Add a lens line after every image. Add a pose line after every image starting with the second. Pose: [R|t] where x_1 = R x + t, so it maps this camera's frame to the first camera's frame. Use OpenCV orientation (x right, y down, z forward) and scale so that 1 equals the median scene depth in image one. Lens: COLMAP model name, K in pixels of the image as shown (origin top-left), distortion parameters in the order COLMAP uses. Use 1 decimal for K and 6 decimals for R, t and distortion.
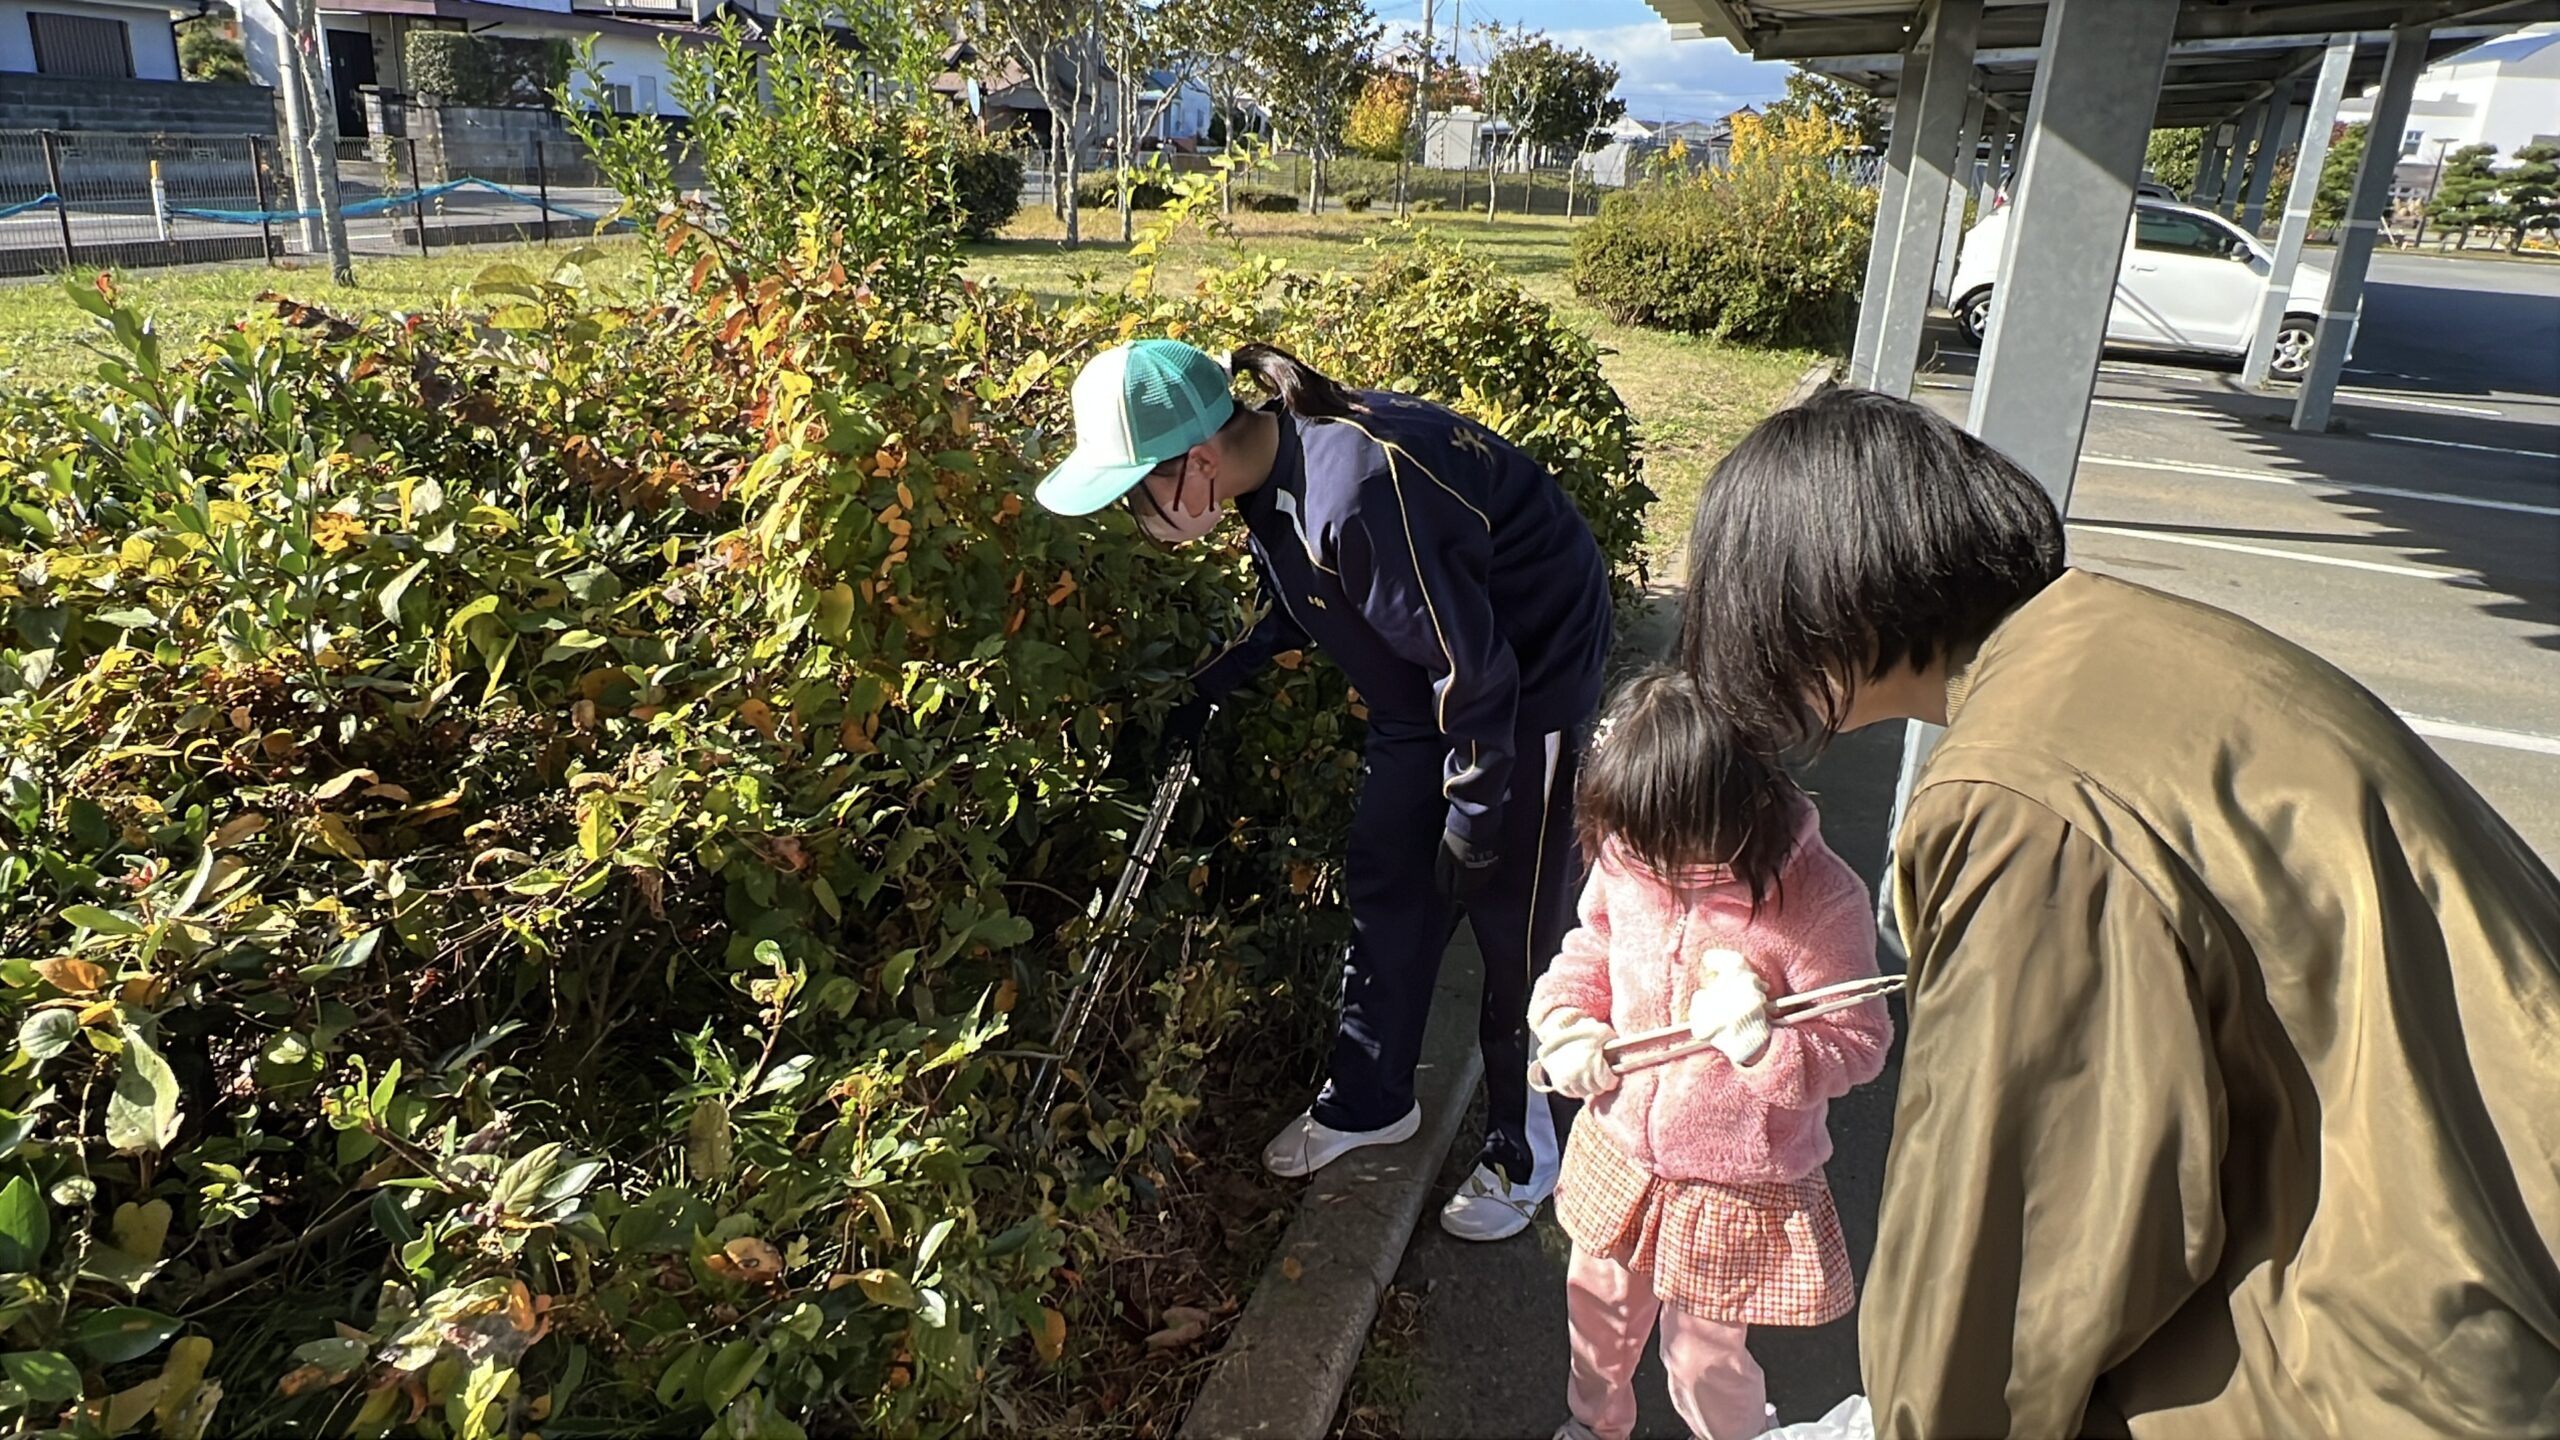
lens RADIAL K [[1635.7, 0, 1280.0], [0, 1635.7, 720.0], [0, 0, 1]] dist [-0.003461, -0.002701]
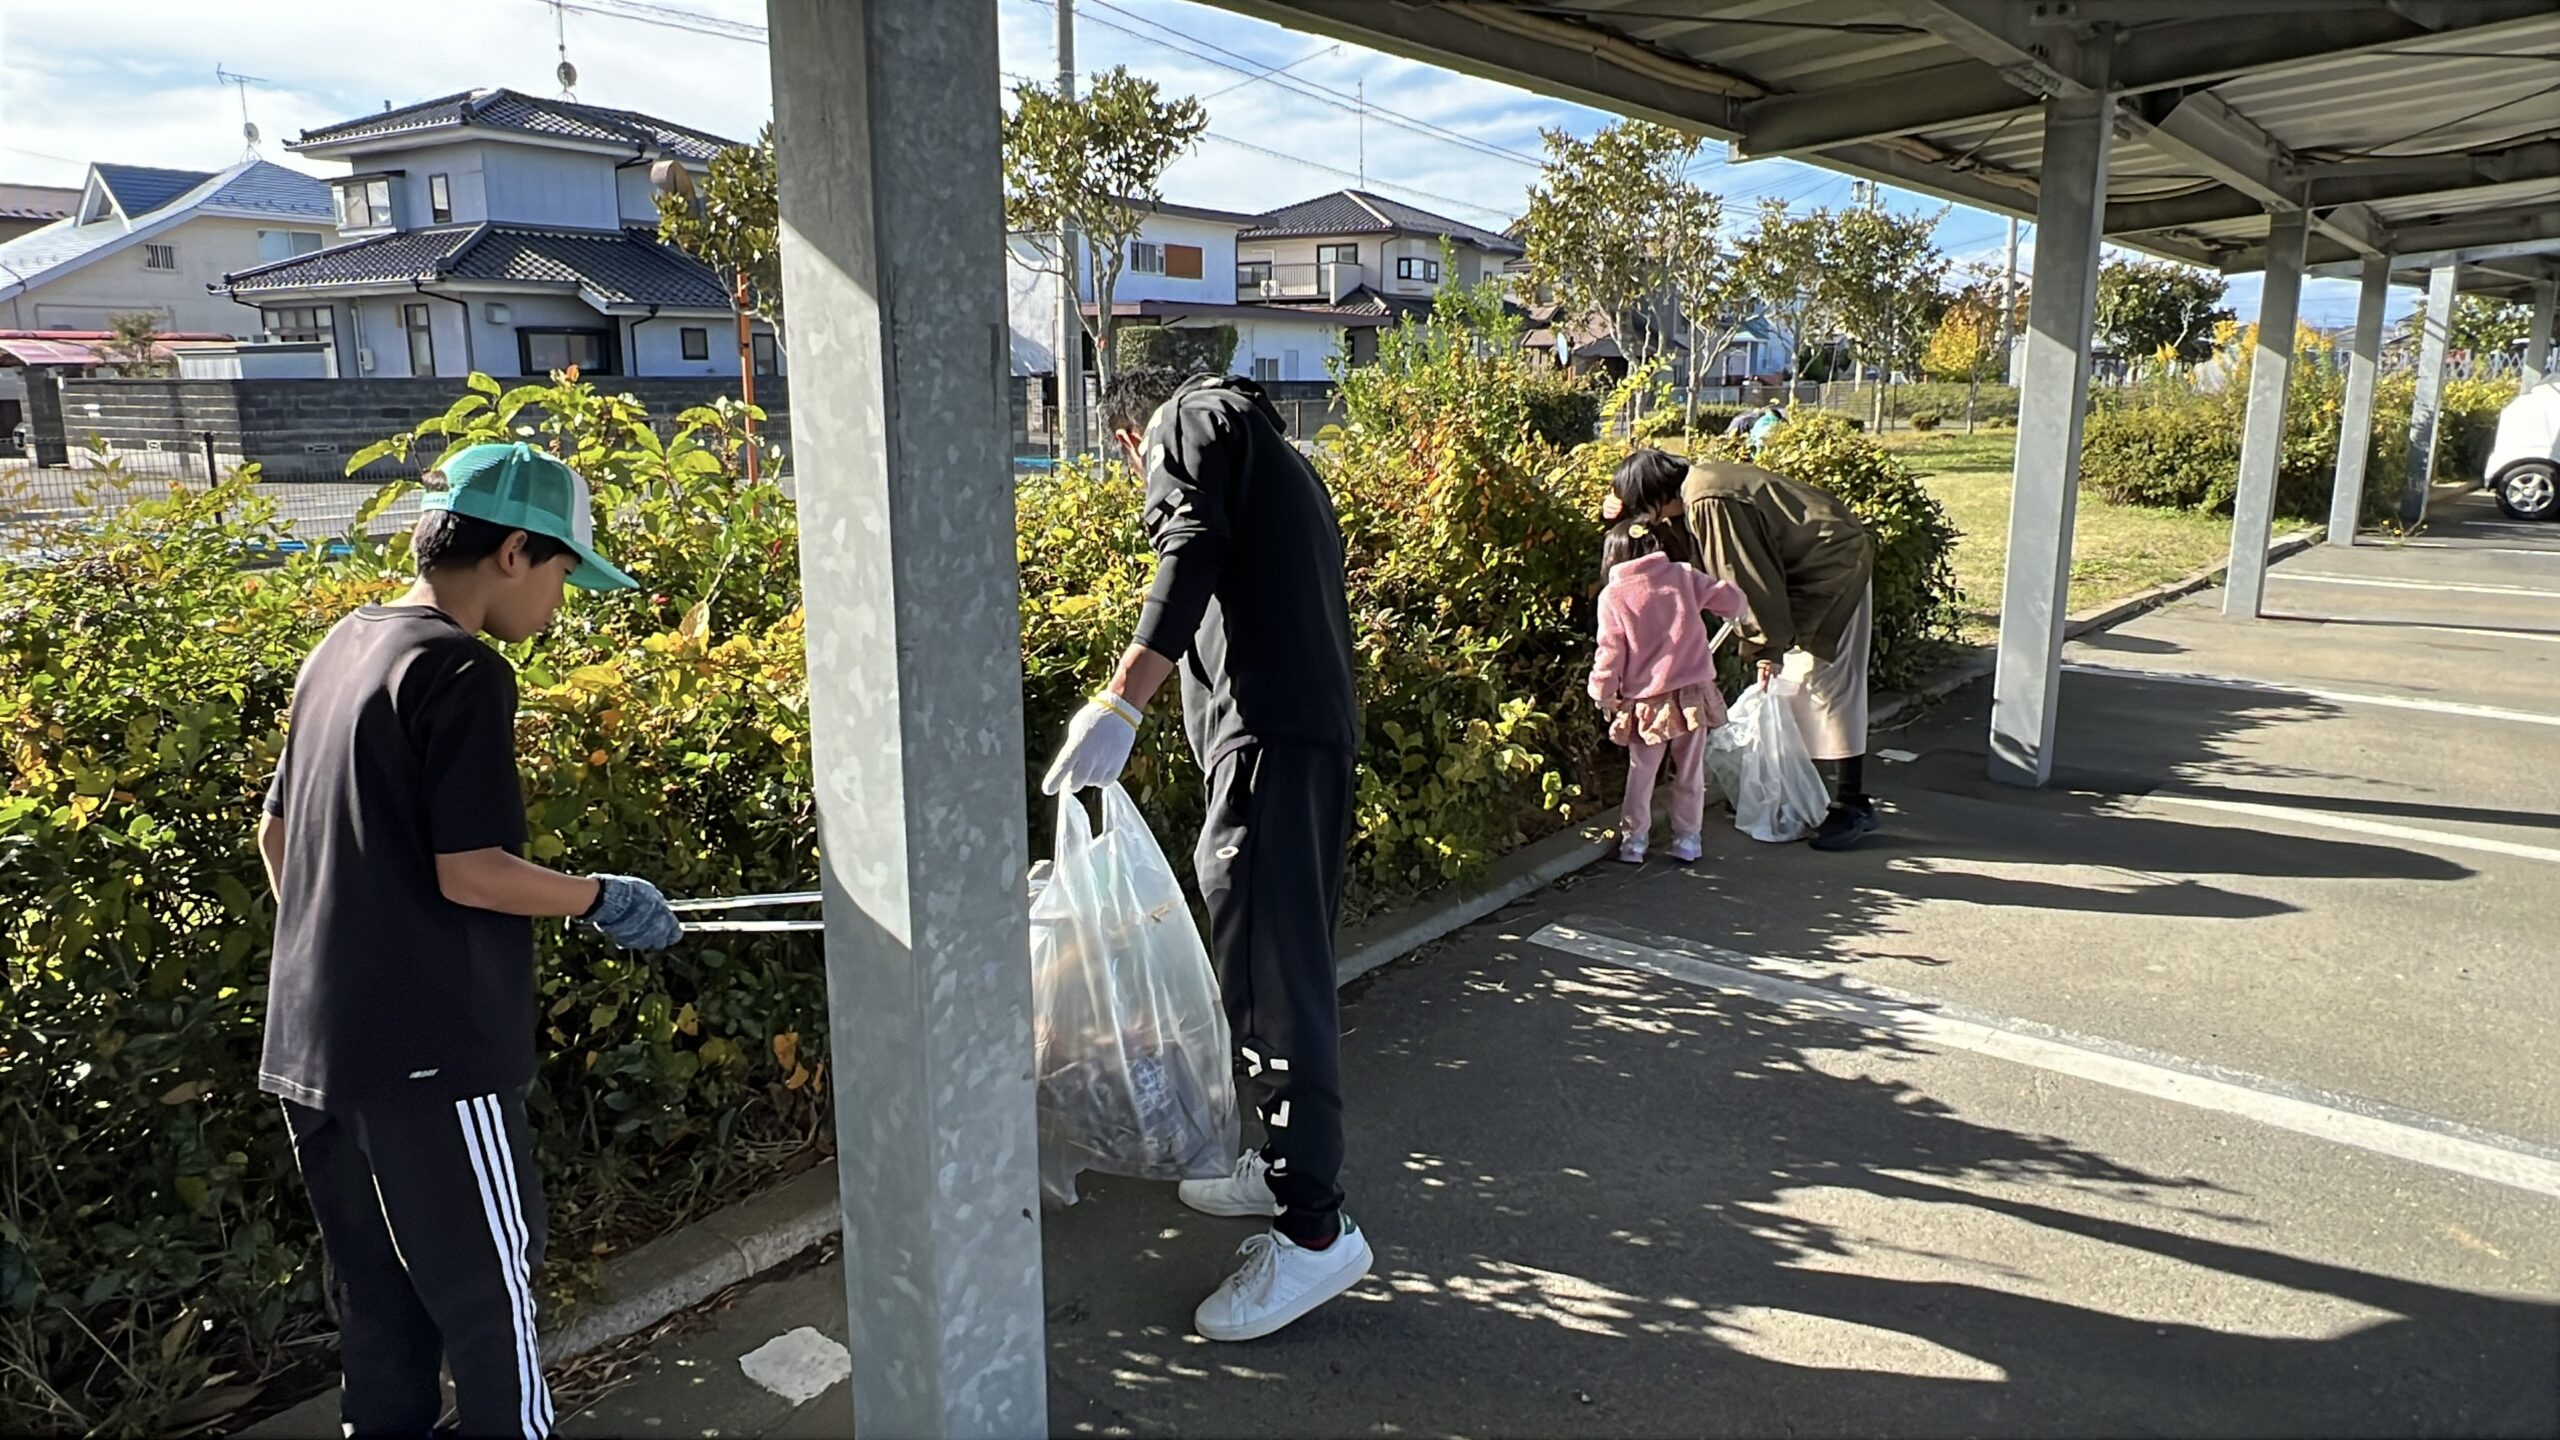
lens RADIAL K [[1635.7, 0, 1280.0], [0, 1635.7, 720.0], [0, 0, 1]] dist [-0.003461, -0.002701]
pose [[0.938806, 0.012449, -0.344220, 0.038202], [-0.060904, 0.989600, -0.130316, 0.060902], [0.339018, 0.143306, 0.929801, -0.156423]]
